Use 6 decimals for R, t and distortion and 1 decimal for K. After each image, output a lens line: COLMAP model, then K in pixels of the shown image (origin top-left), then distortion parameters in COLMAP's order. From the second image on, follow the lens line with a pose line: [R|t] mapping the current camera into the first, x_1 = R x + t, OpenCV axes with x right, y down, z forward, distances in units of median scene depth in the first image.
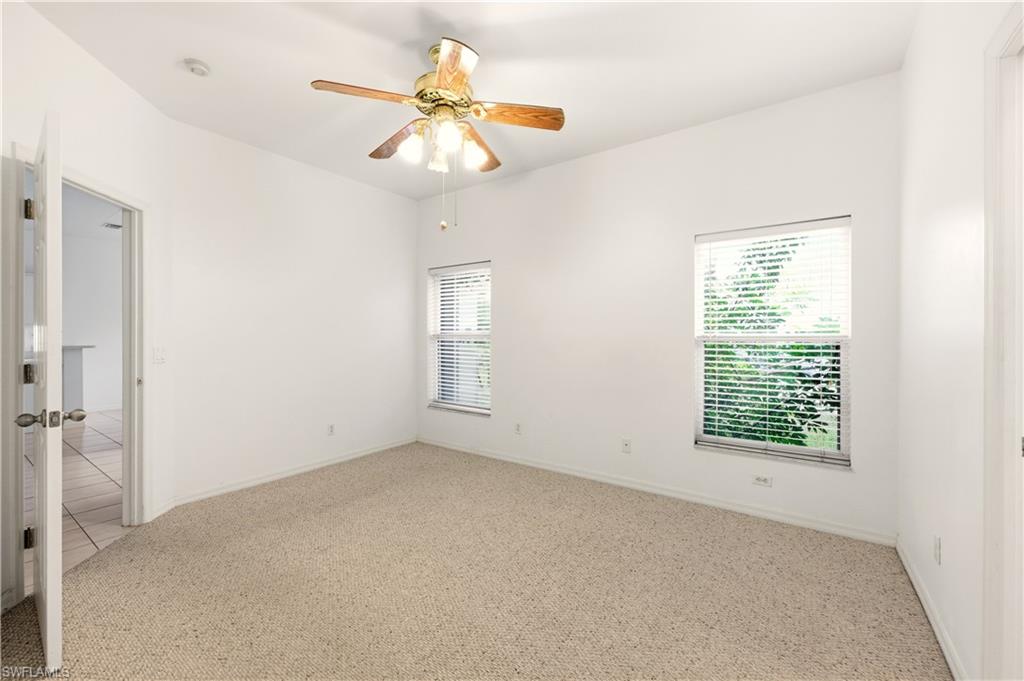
lens RADIAL K [[415.9, 0, 514.4], [0, 415.9, 338.6], [0, 0, 1]] dist [-0.007139, 0.003863]
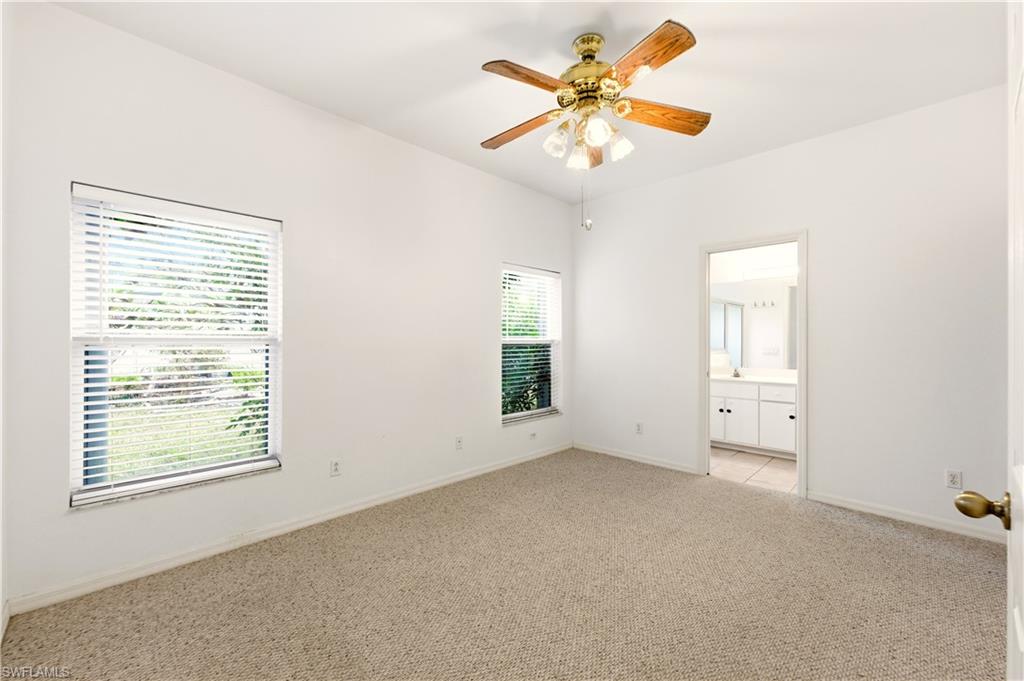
lens RADIAL K [[415.9, 0, 517.0], [0, 415.9, 340.7], [0, 0, 1]] dist [-0.007139, 0.003863]
pose [[0.137444, 0.001045, 0.990509, -0.775565], [-0.000698, 0.999999, -0.000958, -0.005607], [-0.990509, -0.000560, 0.137445, 0.699926]]
